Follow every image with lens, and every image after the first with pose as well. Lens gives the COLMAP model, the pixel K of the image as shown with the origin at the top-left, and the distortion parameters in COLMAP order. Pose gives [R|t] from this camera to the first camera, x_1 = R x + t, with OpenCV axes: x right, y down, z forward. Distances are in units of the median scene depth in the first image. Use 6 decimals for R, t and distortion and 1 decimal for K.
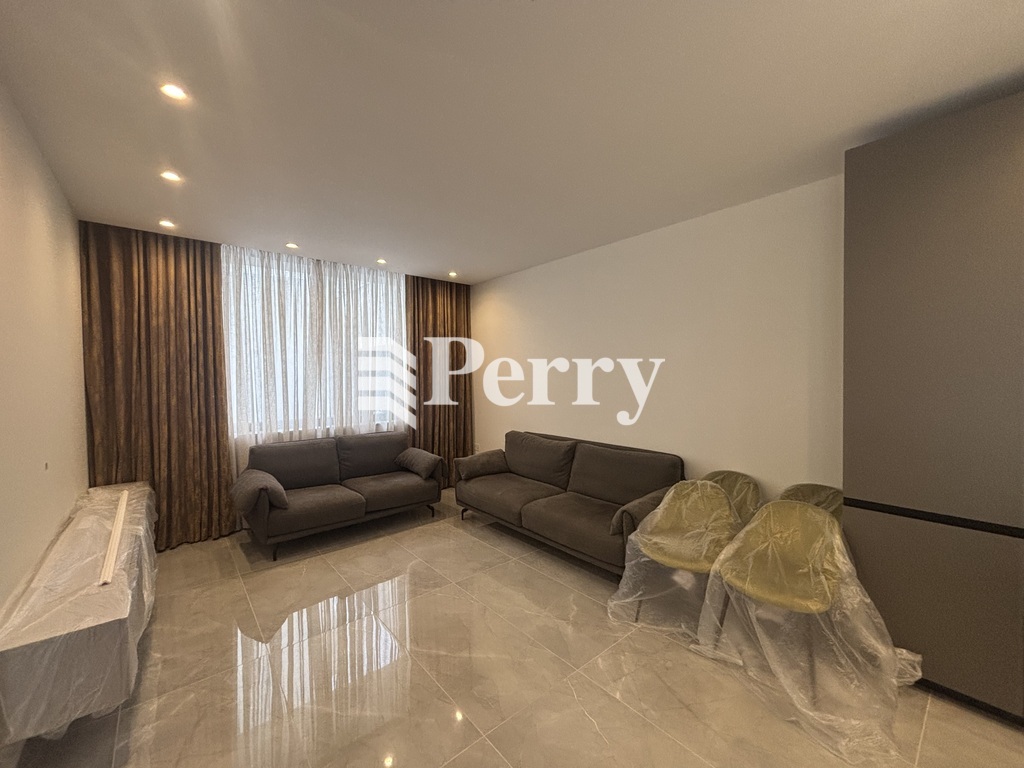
lens RADIAL K [[413.8, 0, 510.8], [0, 413.8, 383.7], [0, 0, 1]] dist [0.002365, -0.000286]
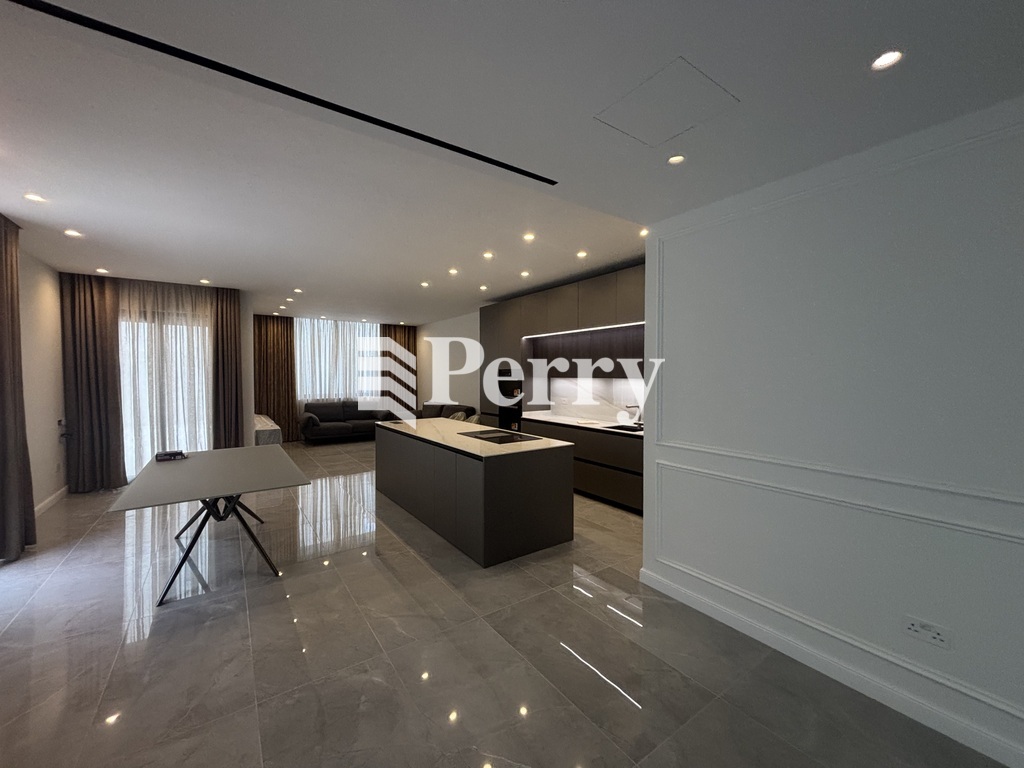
lens RADIAL K [[413.8, 0, 514.3], [0, 413.8, 384.9], [0, 0, 1]] dist [0.002365, -0.000286]
pose [[0.996583, 0.012950, -0.081576, 0.749655], [-0.012431, 0.999899, 0.006866, 0.018753], [0.081657, -0.005829, 0.996643, -1.254544]]
